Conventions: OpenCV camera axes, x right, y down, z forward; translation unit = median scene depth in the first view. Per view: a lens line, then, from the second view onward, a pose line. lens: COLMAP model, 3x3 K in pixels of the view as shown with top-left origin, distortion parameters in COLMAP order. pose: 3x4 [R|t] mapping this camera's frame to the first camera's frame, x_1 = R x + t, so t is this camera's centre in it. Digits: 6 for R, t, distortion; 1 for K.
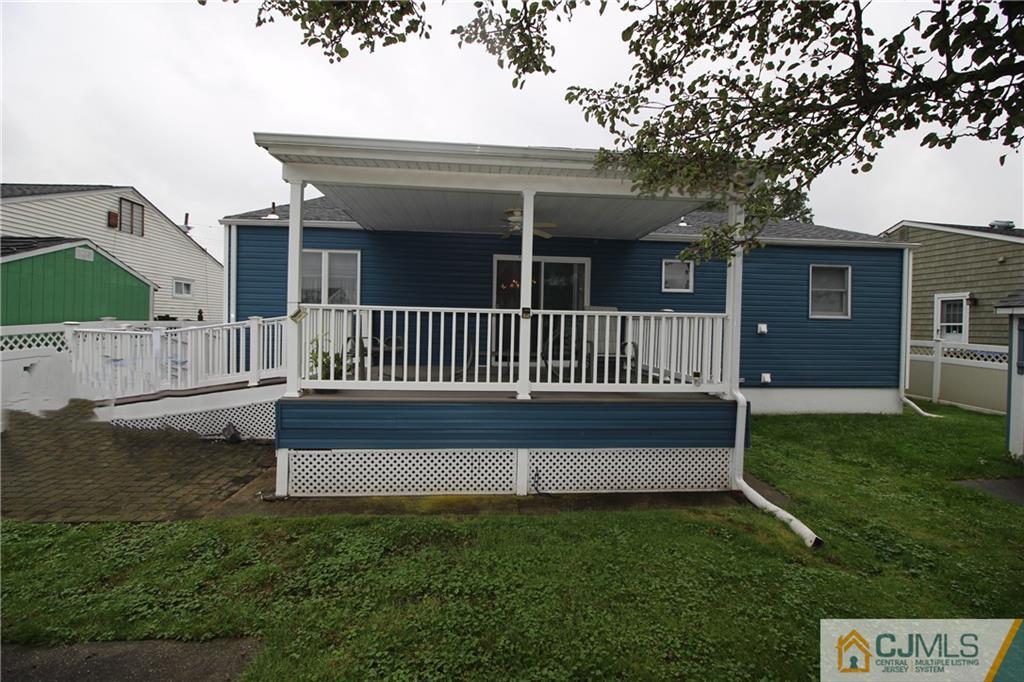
lens RADIAL K [[481.3, 0, 512.6], [0, 481.3, 338.8], [0, 0, 1]] dist [-0.036134, -0.000285]
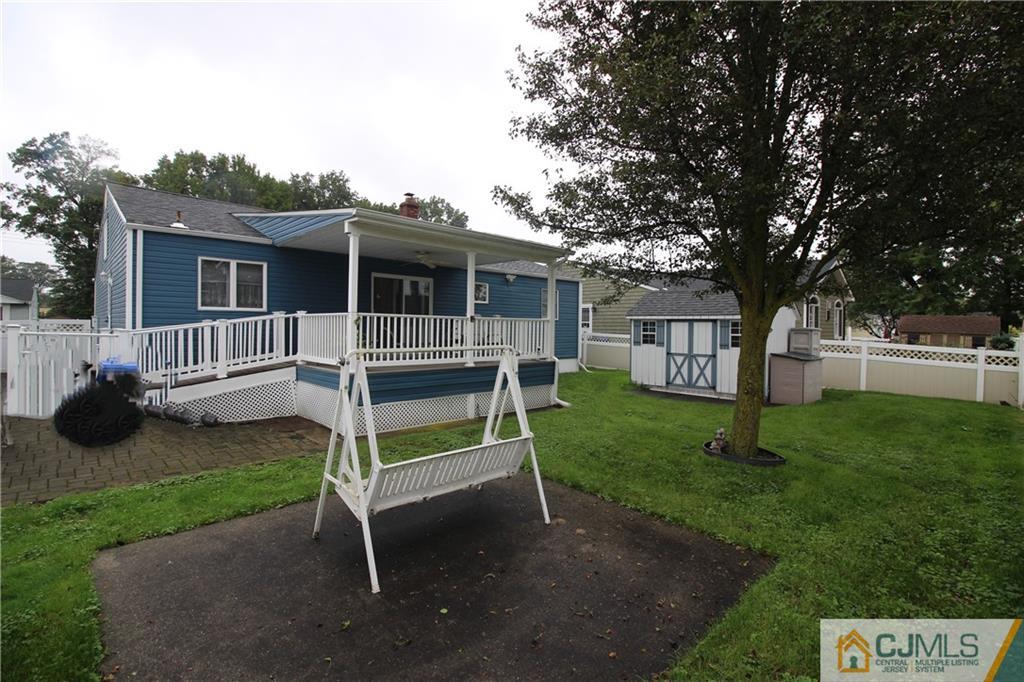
lens RADIAL K [[481.3, 0, 510.5], [0, 481.3, 337.7], [0, 0, 1]] dist [-0.036134, -0.000285]
pose [[0.769691, -0.023000, 0.638002, -0.609525], [0.020555, 0.999726, 0.011243, 0.000479], [-0.638086, 0.004460, 0.769952, -0.294407]]
